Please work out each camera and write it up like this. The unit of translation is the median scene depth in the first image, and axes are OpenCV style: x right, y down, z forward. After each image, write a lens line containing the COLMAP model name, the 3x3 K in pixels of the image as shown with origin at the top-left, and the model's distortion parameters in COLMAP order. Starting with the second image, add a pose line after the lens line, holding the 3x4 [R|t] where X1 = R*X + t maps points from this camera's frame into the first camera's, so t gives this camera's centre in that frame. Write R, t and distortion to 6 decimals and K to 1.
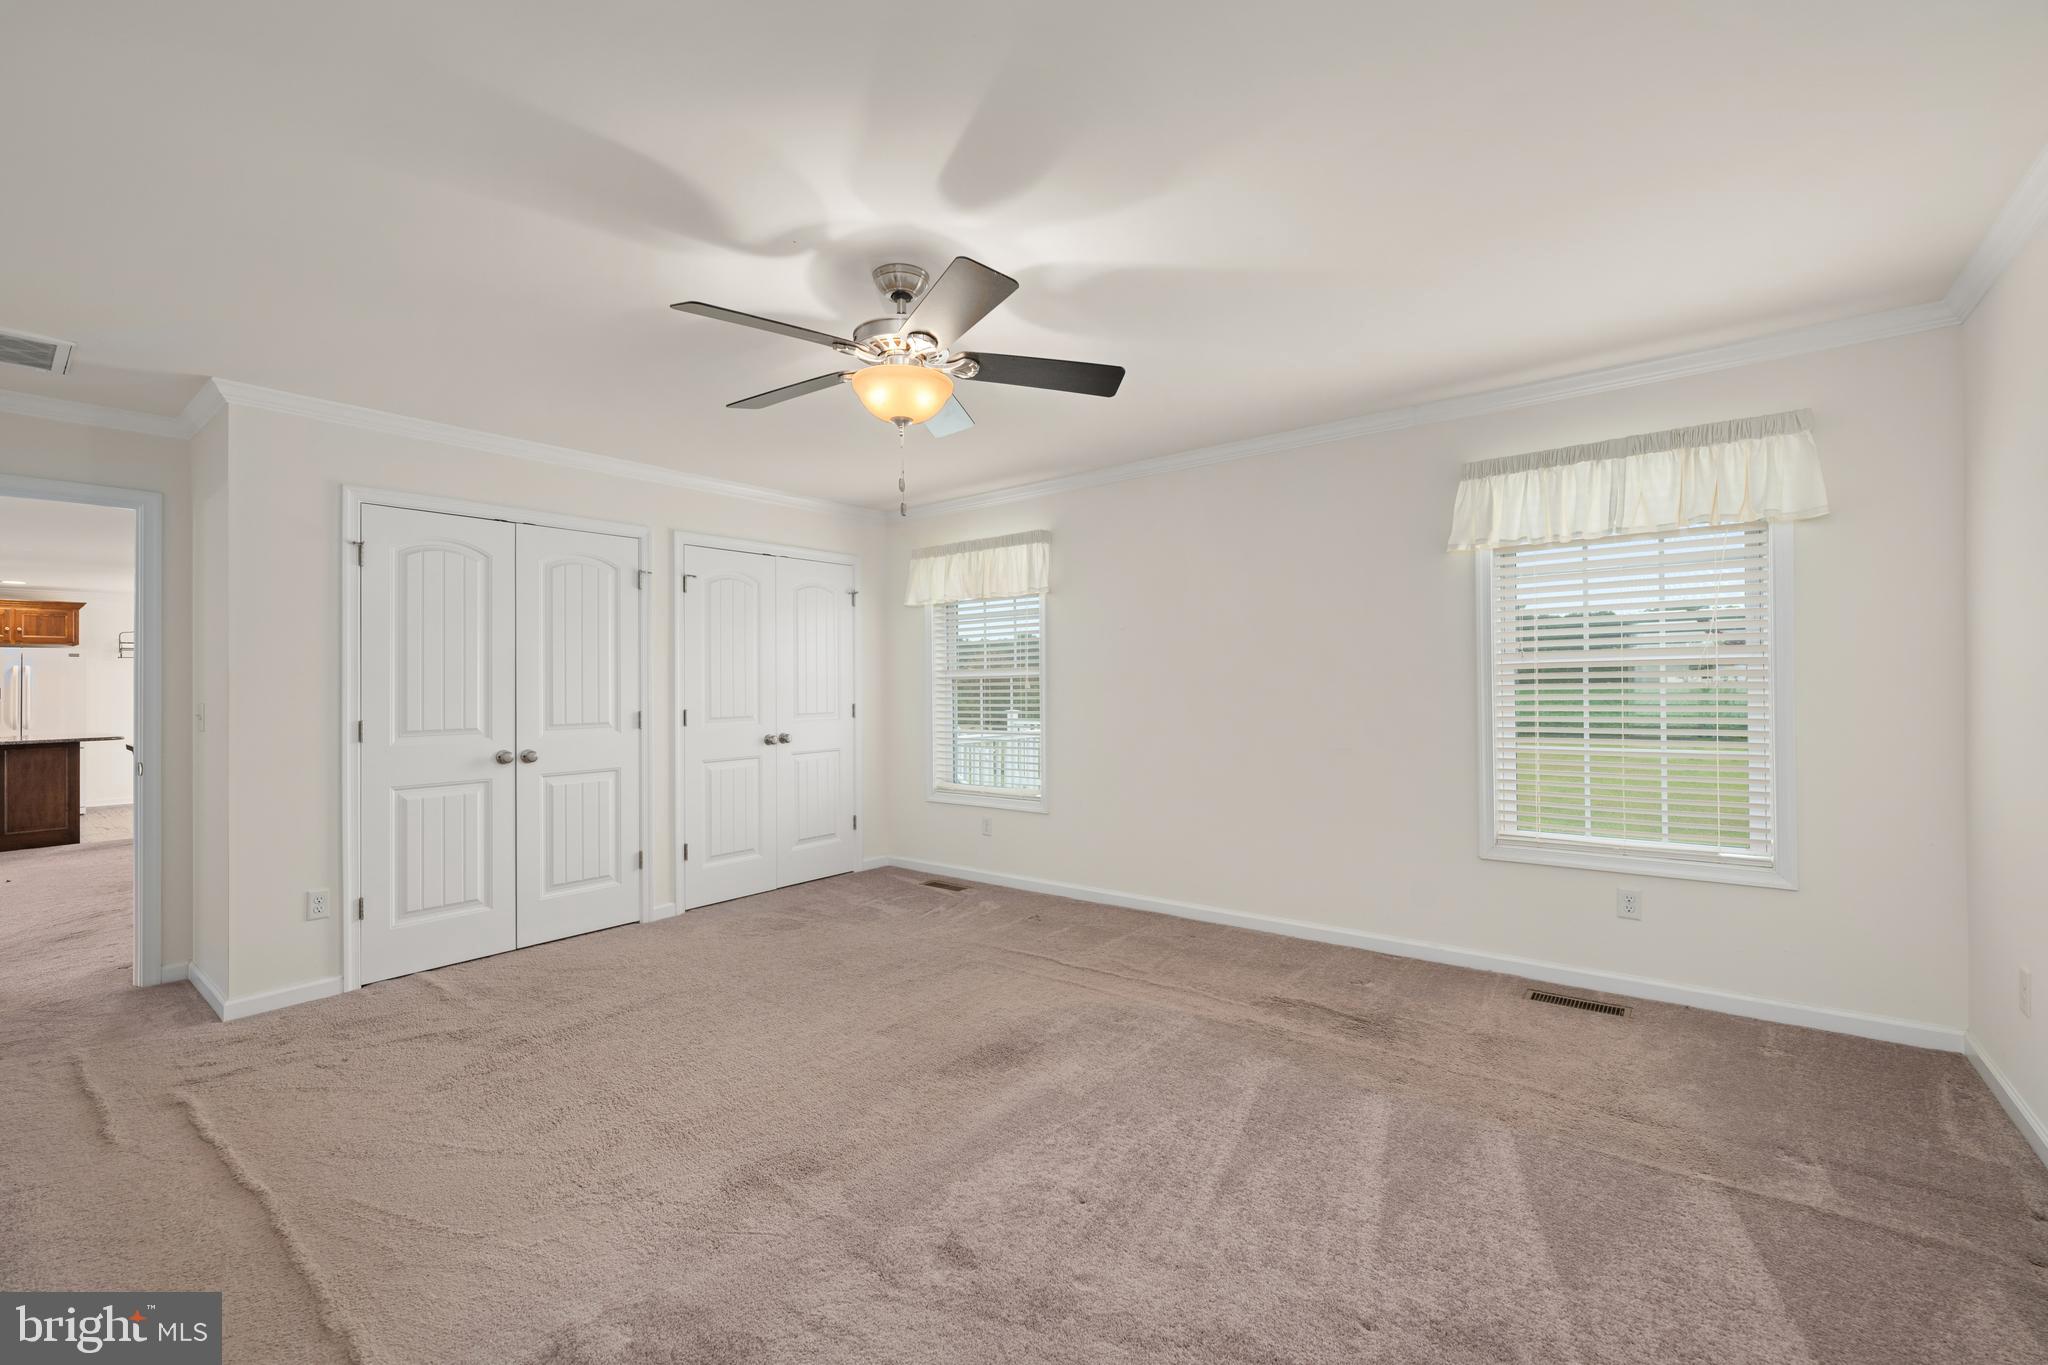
lens RADIAL K [[888.5, 0, 986.5], [0, 888.5, 685.0], [0, 0, 1]] dist [-0.000762, -0.000167]
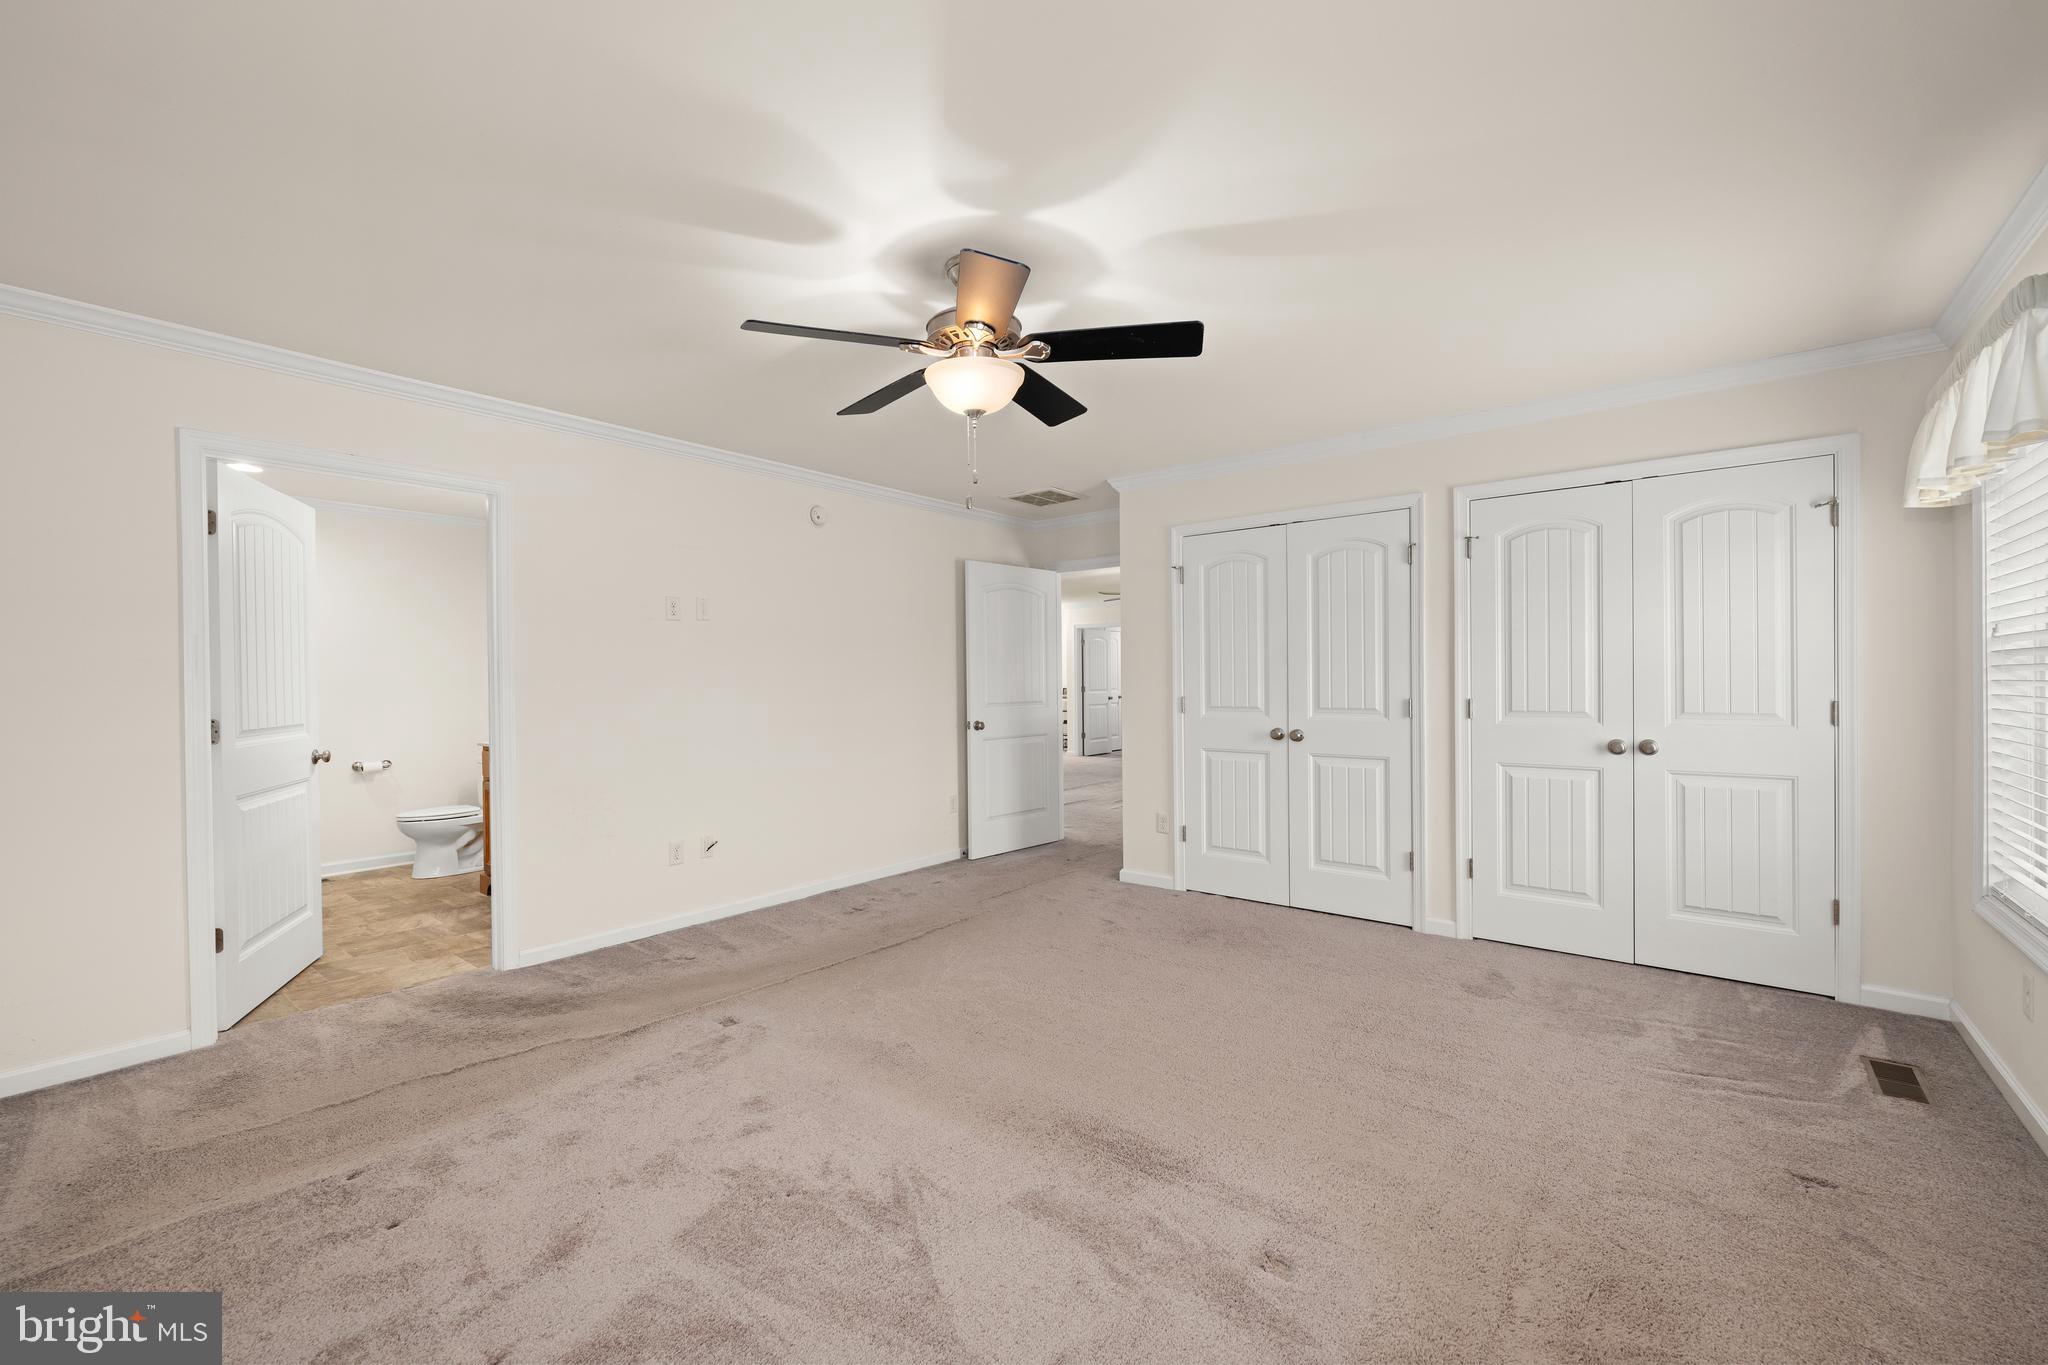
lens RADIAL K [[835.7, 0, 984.7], [0, 835.7, 683.0], [0, 0, 1]] dist [-0.001859, -0.000353]
pose [[-0.022819, 0.019889, -0.999542, 0.481136], [0.010443, 0.999752, 0.019655, -0.007846], [0.999685, -0.009989, -0.023021, 0.588426]]
